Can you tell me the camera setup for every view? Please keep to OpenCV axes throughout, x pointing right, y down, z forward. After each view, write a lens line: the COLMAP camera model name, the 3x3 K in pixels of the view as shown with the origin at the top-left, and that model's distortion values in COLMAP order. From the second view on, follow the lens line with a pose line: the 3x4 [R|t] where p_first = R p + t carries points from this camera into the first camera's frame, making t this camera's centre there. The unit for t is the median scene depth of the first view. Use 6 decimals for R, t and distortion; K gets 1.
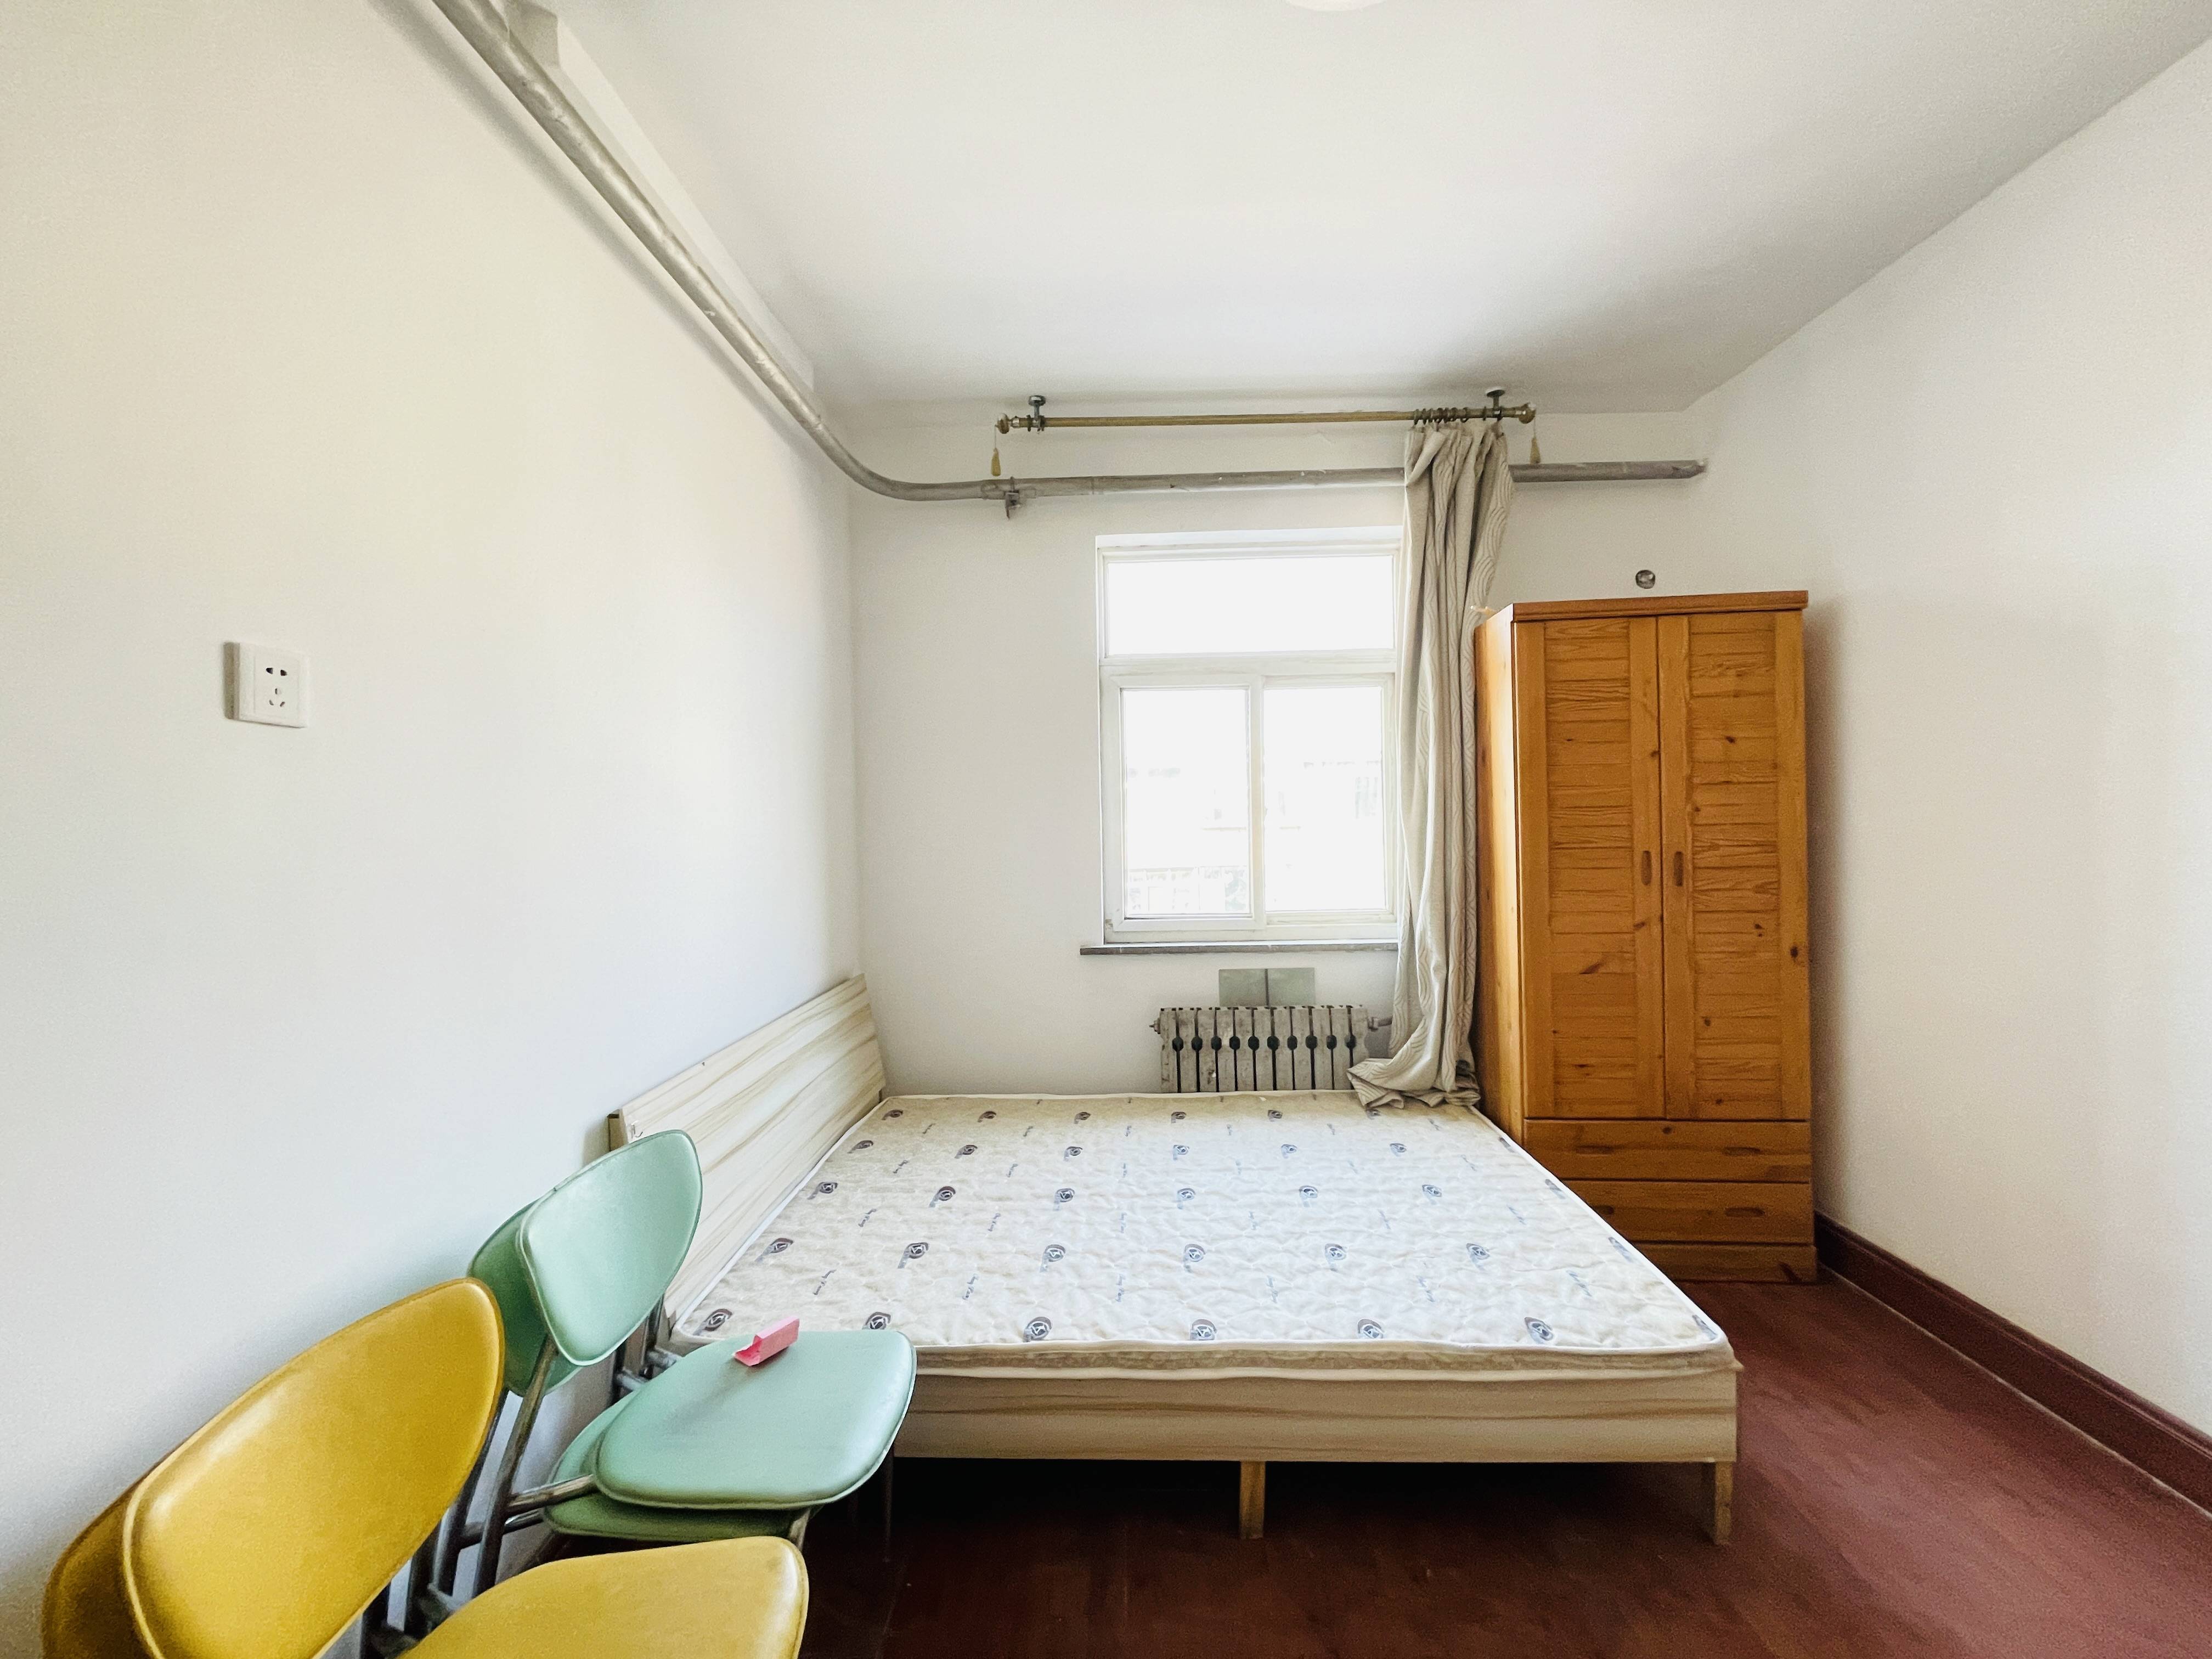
lens RADIAL K [[895.4, 0, 1104.1], [0, 895.4, 827.6], [0, 0, 1]] dist [-0.001090, -0.001151]
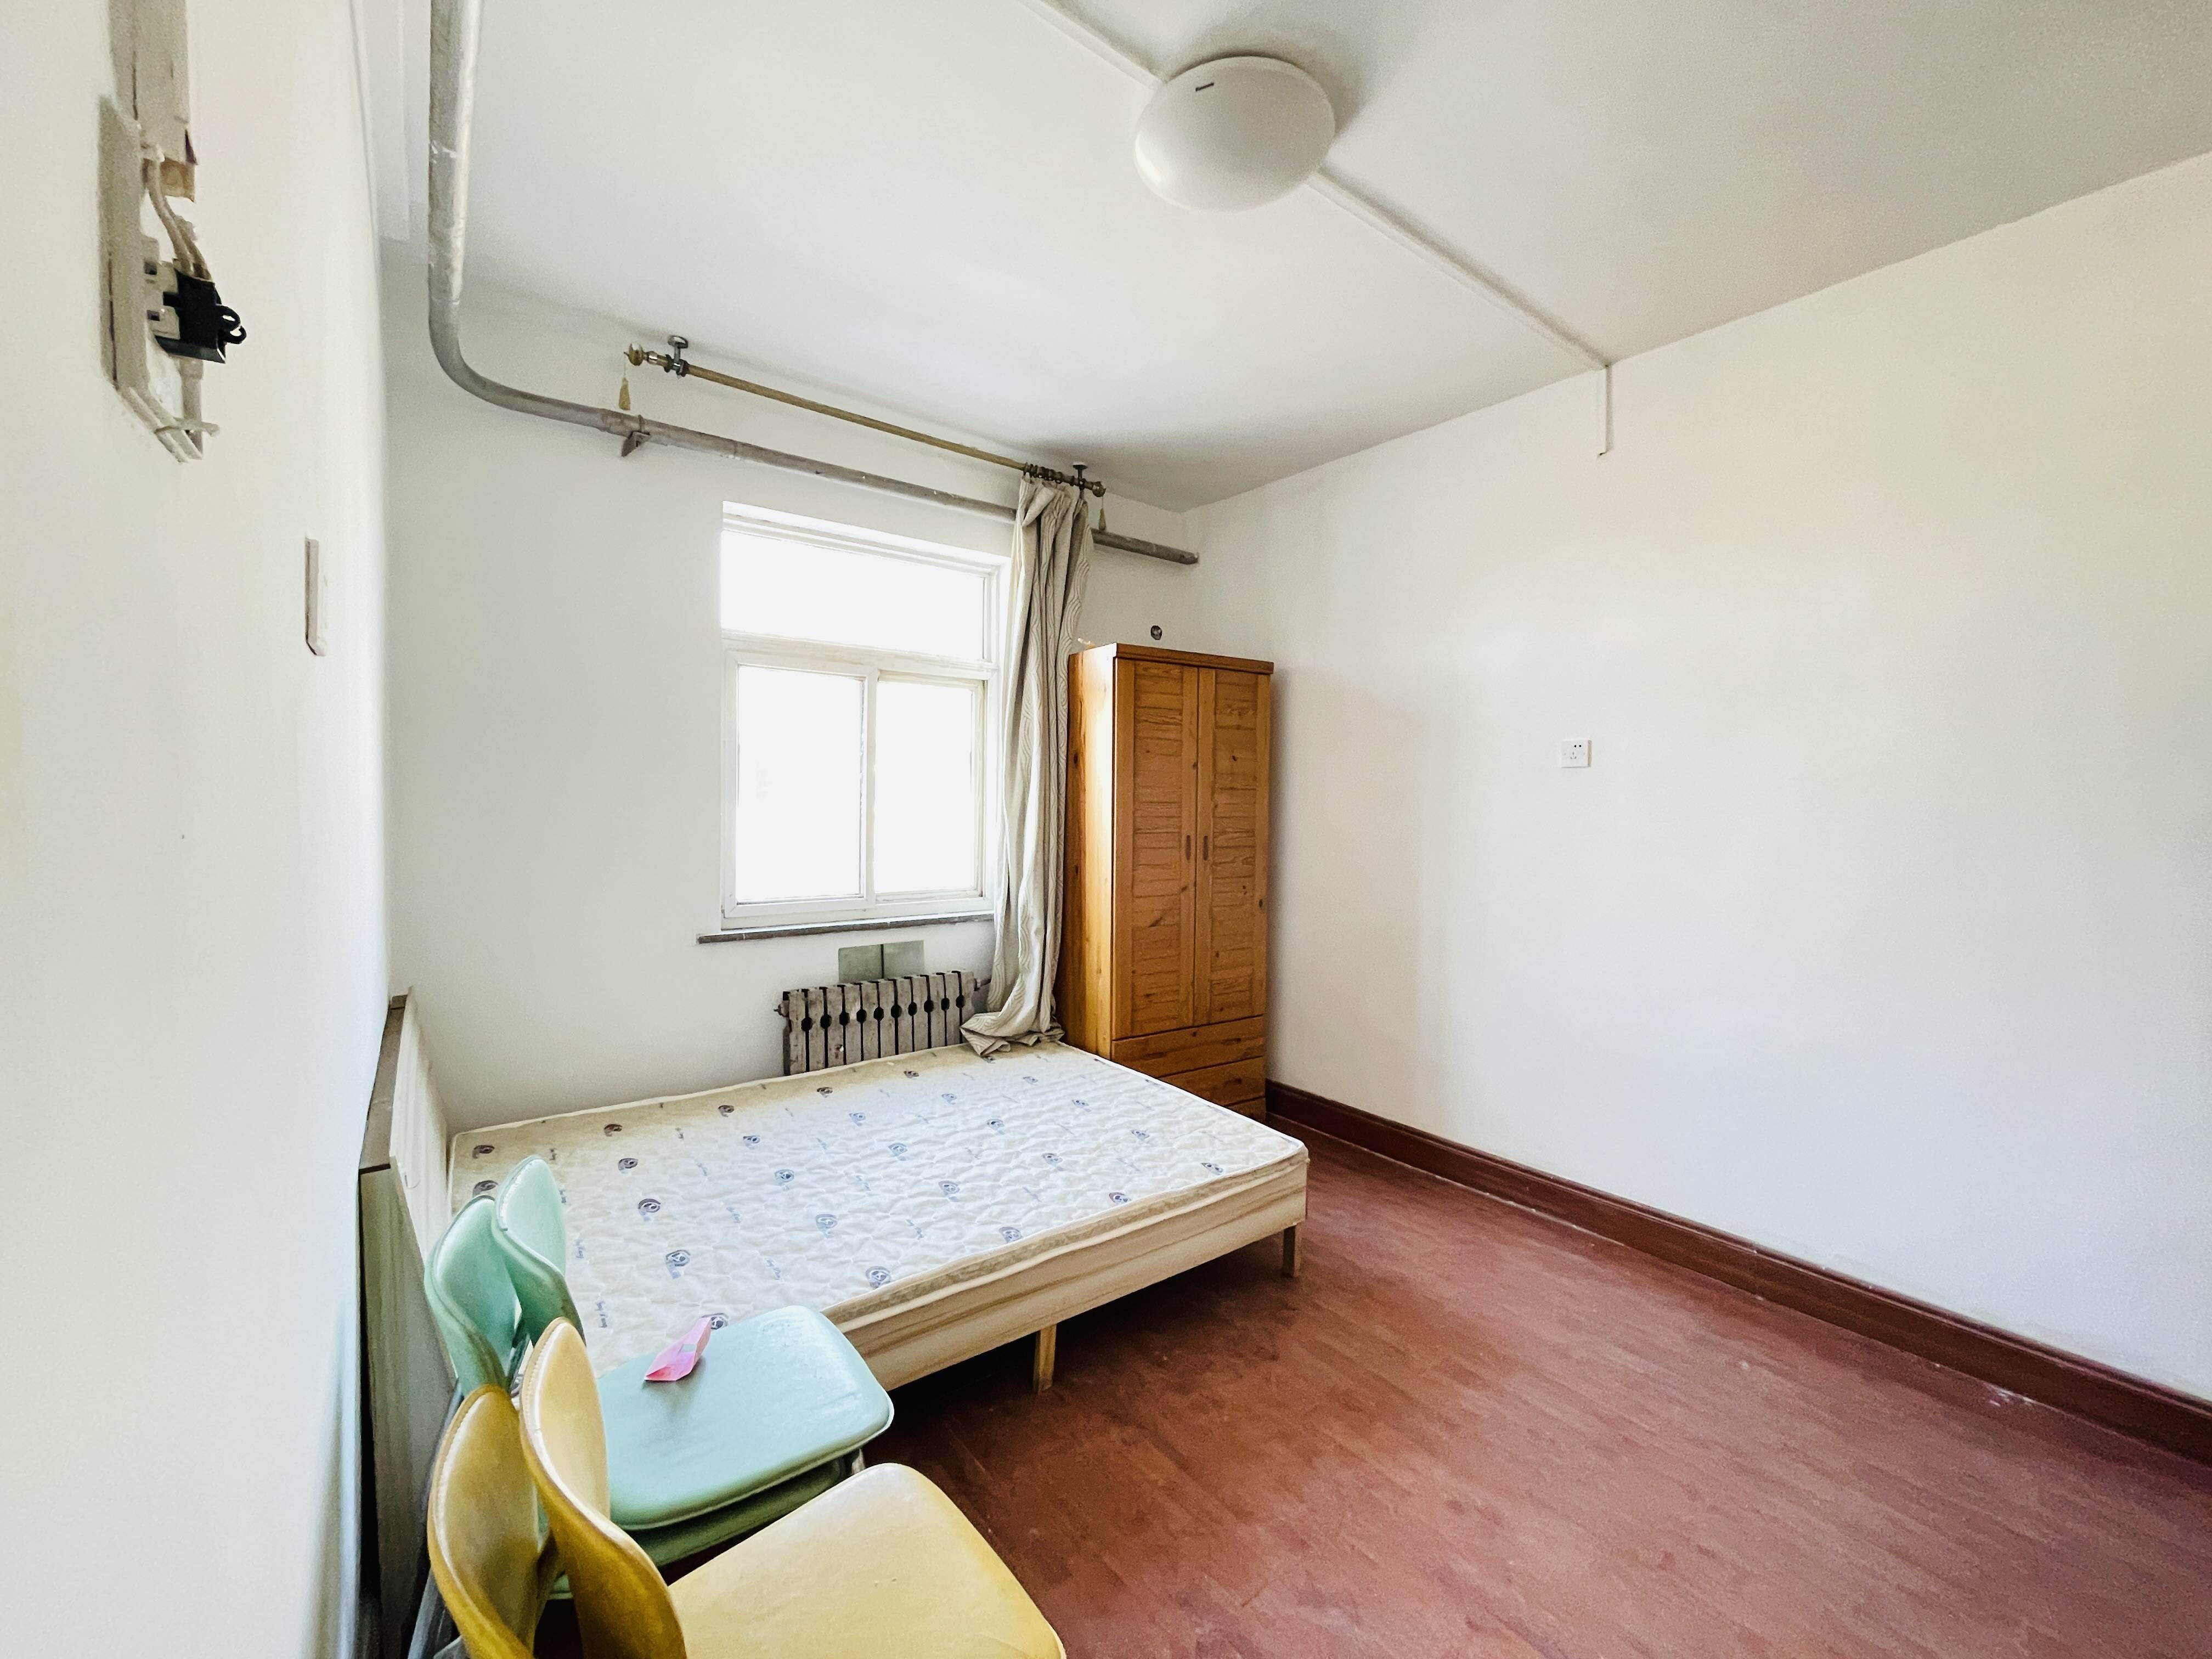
lens RADIAL K [[895.4, 0, 1105.1], [0, 895.4, 829.1], [0, 0, 1]] dist [-0.001090, -0.001151]
pose [[0.776725, 0.008885, 0.629777, -0.322632], [-0.018983, 0.999776, 0.009307, 0.005379], [-0.629553, -0.019184, 0.776721, 0.003307]]
